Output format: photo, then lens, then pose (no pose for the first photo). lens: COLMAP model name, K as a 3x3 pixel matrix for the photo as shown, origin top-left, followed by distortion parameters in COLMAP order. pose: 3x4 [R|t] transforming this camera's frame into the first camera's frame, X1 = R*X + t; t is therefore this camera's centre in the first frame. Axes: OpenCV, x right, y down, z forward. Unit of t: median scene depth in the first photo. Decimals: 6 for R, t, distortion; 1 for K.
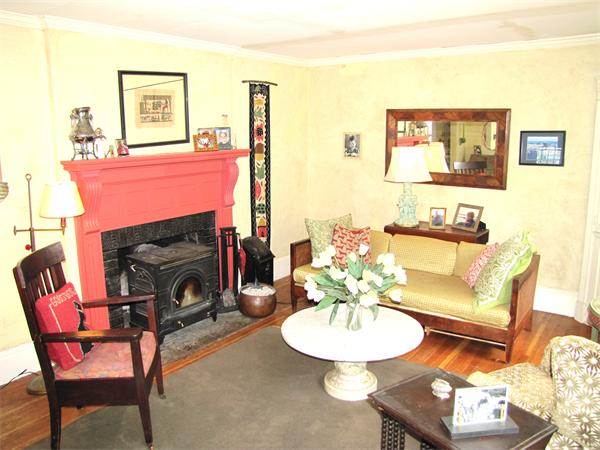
lens RADIAL K [[498.1, 0, 300.0], [0, 498.1, 225.0], [0, 0, 1]] dist [-0.120499, 0.016854]
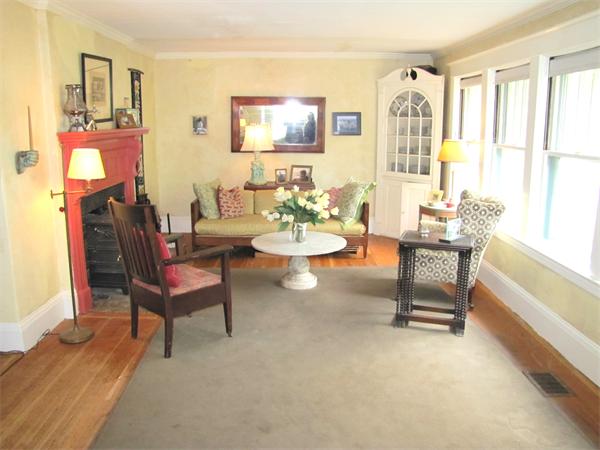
lens RADIAL K [[498.1, 0, 300.0], [0, 498.1, 225.0], [0, 0, 1]] dist [-0.120499, 0.016854]
pose [[0.794768, -0.116452, 0.595636, -0.543166], [0.107653, 0.992906, 0.050478, 0.057834], [-0.597289, 0.024003, 0.801667, -0.140782]]
